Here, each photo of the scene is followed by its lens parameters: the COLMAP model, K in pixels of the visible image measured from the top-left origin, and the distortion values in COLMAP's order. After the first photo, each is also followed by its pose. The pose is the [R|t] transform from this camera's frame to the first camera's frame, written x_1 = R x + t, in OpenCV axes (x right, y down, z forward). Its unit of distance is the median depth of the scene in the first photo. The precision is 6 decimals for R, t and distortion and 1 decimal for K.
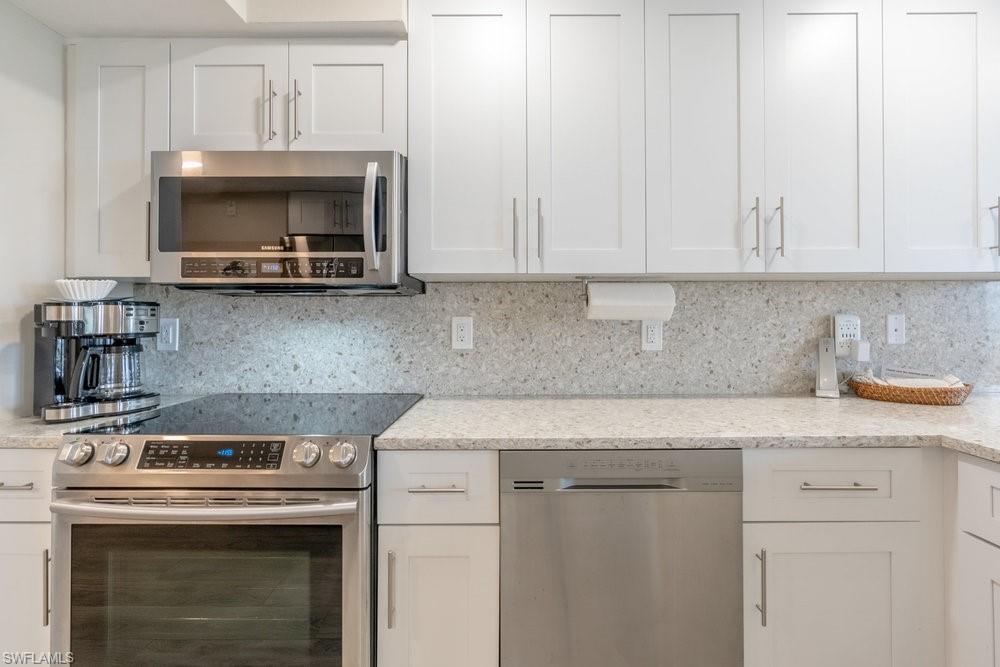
lens RADIAL K [[463.9, 0, 498.5], [0, 463.9, 315.0], [0, 0, 1]] dist [-0.008178, 0.000517]
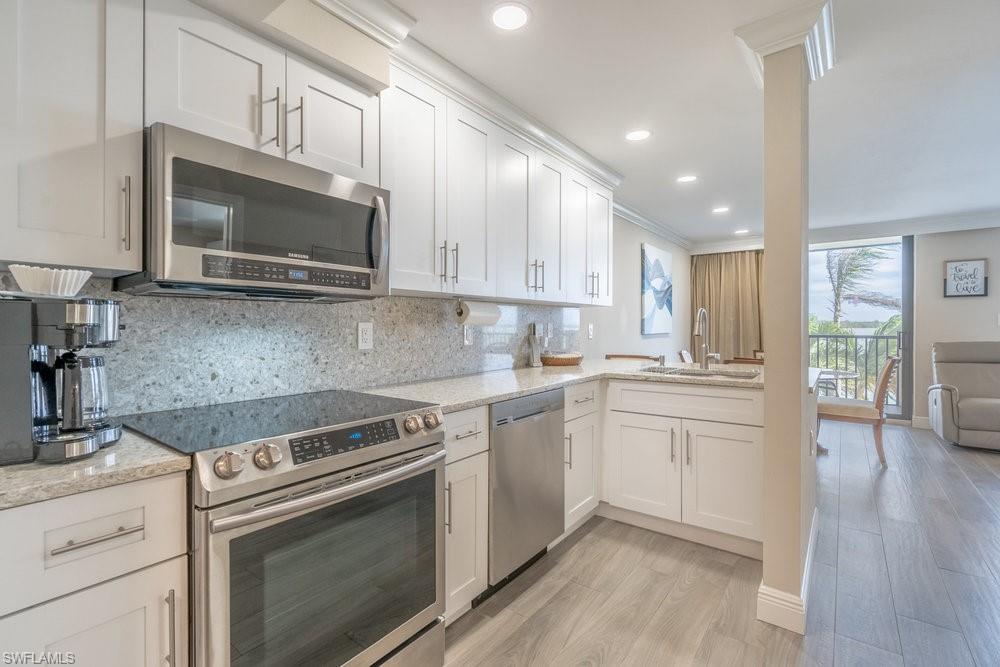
lens RADIAL K [[463.9, 0, 496.8], [0, 463.9, 329.2], [0, 0, 1]] dist [-0.008178, 0.000517]
pose [[0.597063, -0.004429, 0.802182, -0.842754], [-0.006645, 0.999923, 0.010466, 0.006339], [-0.802167, -0.011580, 0.596988, 0.004615]]
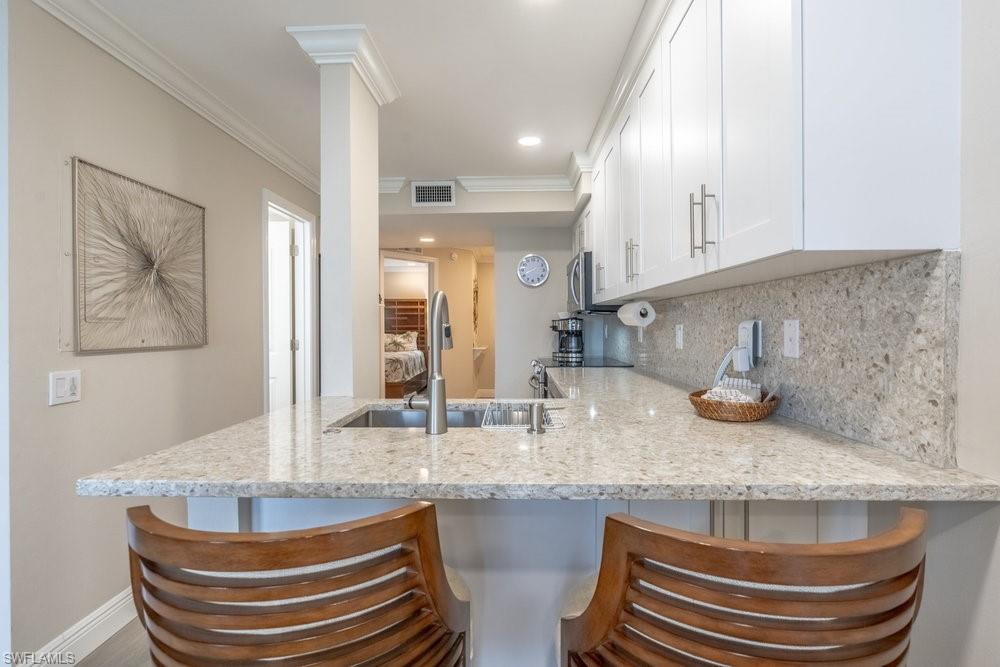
lens RADIAL K [[463.9, 0, 498.2], [0, 463.9, 328.6], [0, 0, 1]] dist [-0.008178, 0.000517]
pose [[-0.035681, 0.008860, -0.999324, 1.861647], [0.010510, 0.999909, 0.008490, 0.002156], [0.999308, -0.010200, -0.035771, 0.588187]]
